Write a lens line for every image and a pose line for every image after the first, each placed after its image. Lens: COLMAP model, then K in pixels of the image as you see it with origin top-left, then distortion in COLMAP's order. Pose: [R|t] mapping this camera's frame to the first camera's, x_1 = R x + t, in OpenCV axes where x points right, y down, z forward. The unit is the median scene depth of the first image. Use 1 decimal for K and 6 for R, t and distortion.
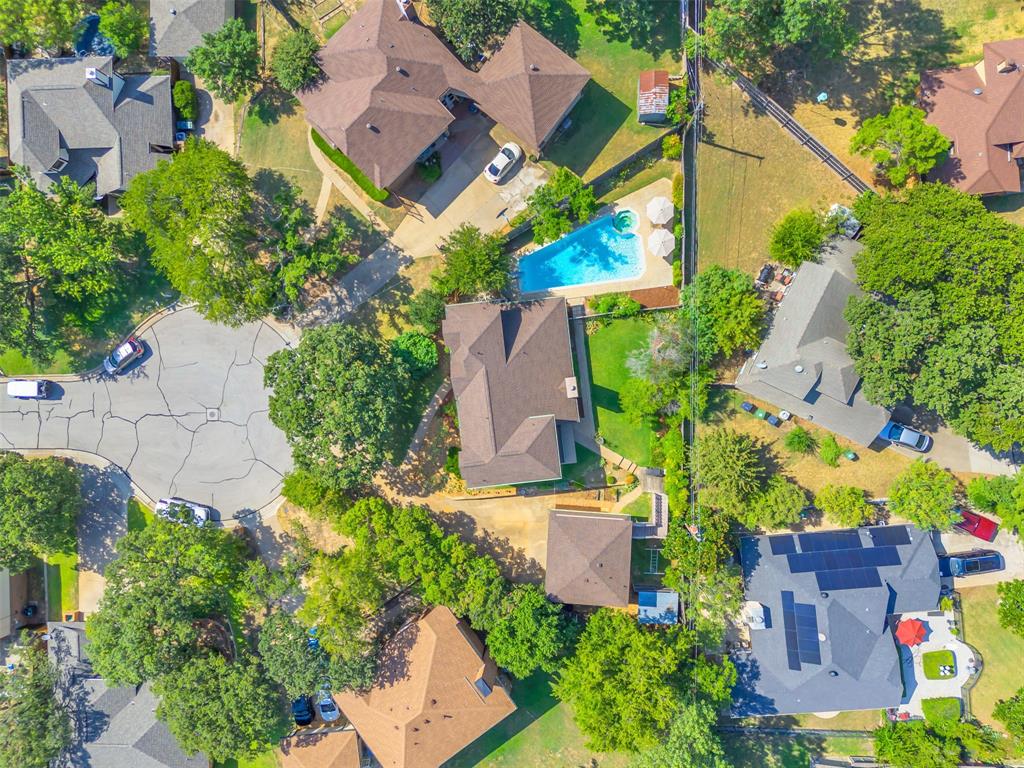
lens RADIAL K [[750.9, 0, 512.0], [0, 750.9, 384.0], [0, 0, 1]] dist [0.048463, -0.044357]
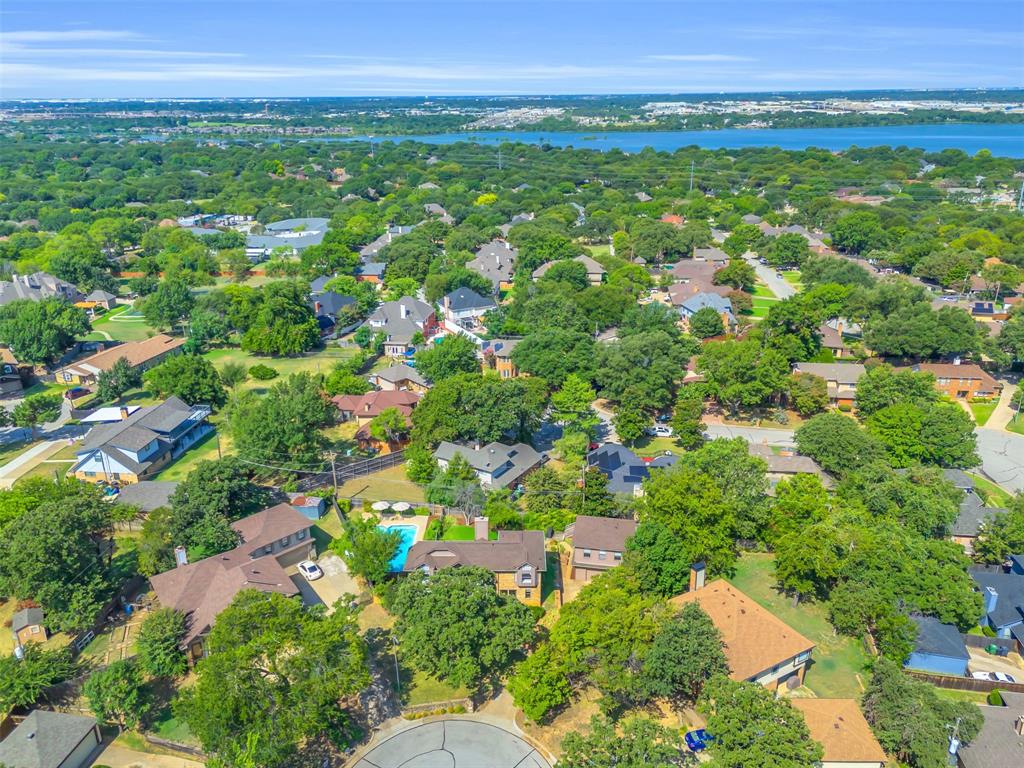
lens RADIAL K [[750.9, 0, 512.0], [0, 750.9, 384.0], [0, 0, 1]] dist [0.048463, -0.044357]
pose [[0.129885, -0.290104, 0.948140, -1.129475], [0.991355, 0.020059, -0.129667, 0.229256], [0.018598, 0.956785, 0.290201, 0.297522]]
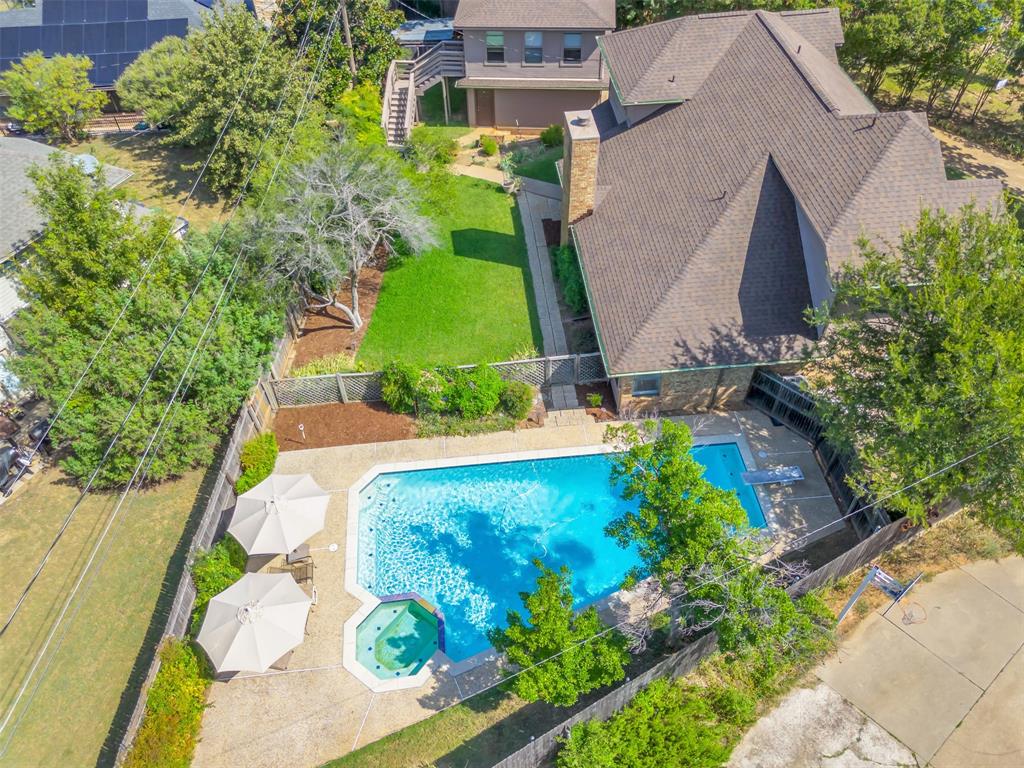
lens RADIAL K [[750.9, 0, 512.0], [0, 750.9, 384.0], [0, 0, 1]] dist [0.048463, -0.044357]
pose [[-0.992192, 0.067286, 0.105010, 0.075033], [0.017841, -0.756744, 0.653468, -0.319966], [0.123435, 0.650239, 0.749635, 0.734184]]
